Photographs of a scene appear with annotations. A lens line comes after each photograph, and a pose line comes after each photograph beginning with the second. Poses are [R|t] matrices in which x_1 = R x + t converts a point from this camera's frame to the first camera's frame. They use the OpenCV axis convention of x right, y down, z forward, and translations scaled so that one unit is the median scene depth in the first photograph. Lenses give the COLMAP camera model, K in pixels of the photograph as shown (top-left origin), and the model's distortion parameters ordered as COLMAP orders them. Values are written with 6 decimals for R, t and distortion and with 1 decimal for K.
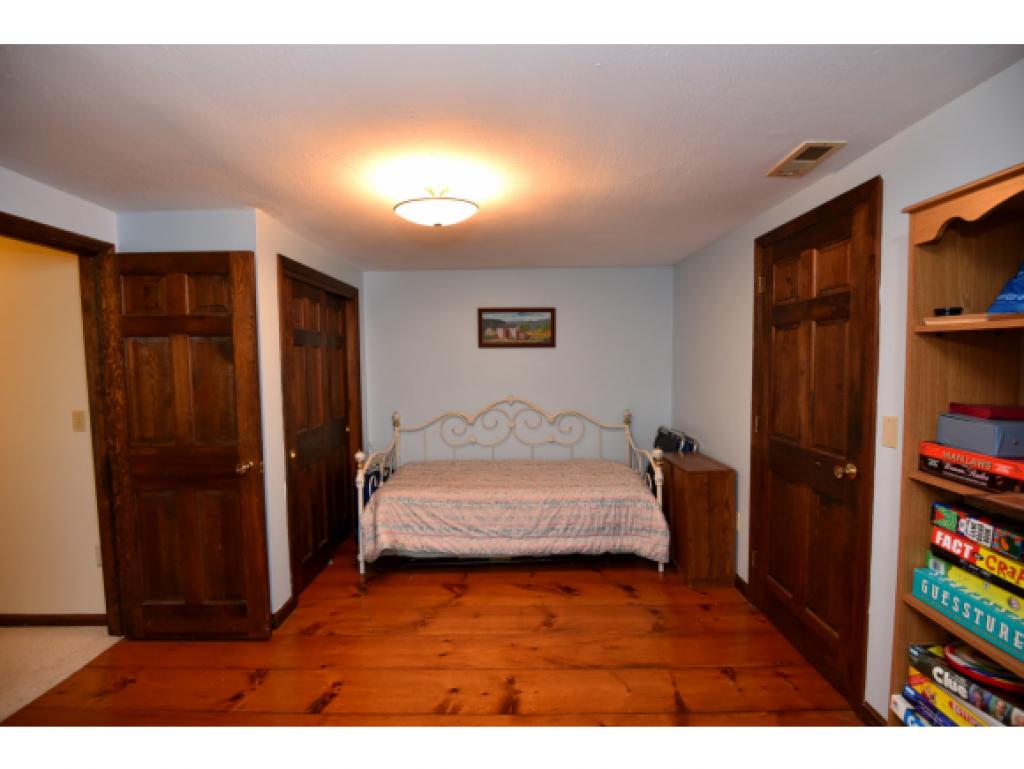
lens RADIAL K [[480.9, 0, 514.1], [0, 480.9, 384.5], [0, 0, 1]] dist [-0.012598, -0.001818]
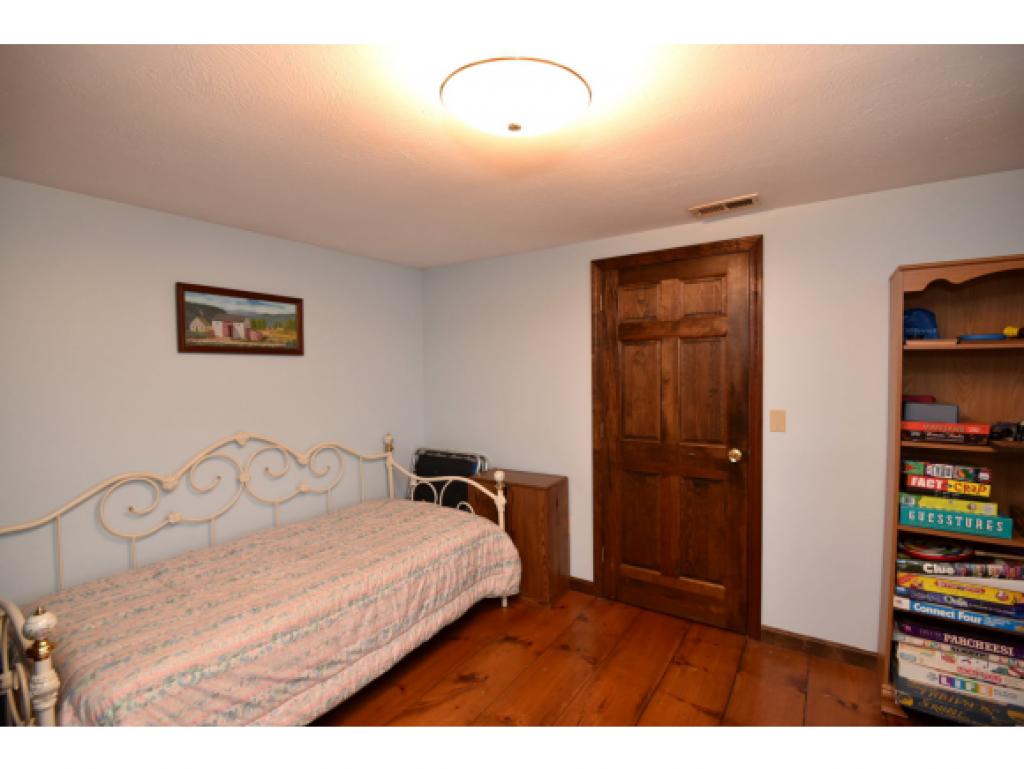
lens RADIAL K [[480.9, 0, 512.5], [0, 480.9, 385.4], [0, 0, 1]] dist [-0.012598, -0.001818]
pose [[0.540714, -0.023723, 0.840872, -0.439127], [0.050505, 0.998715, -0.004300, -0.020301], [-0.839689, 0.044793, 0.541217, 0.485788]]
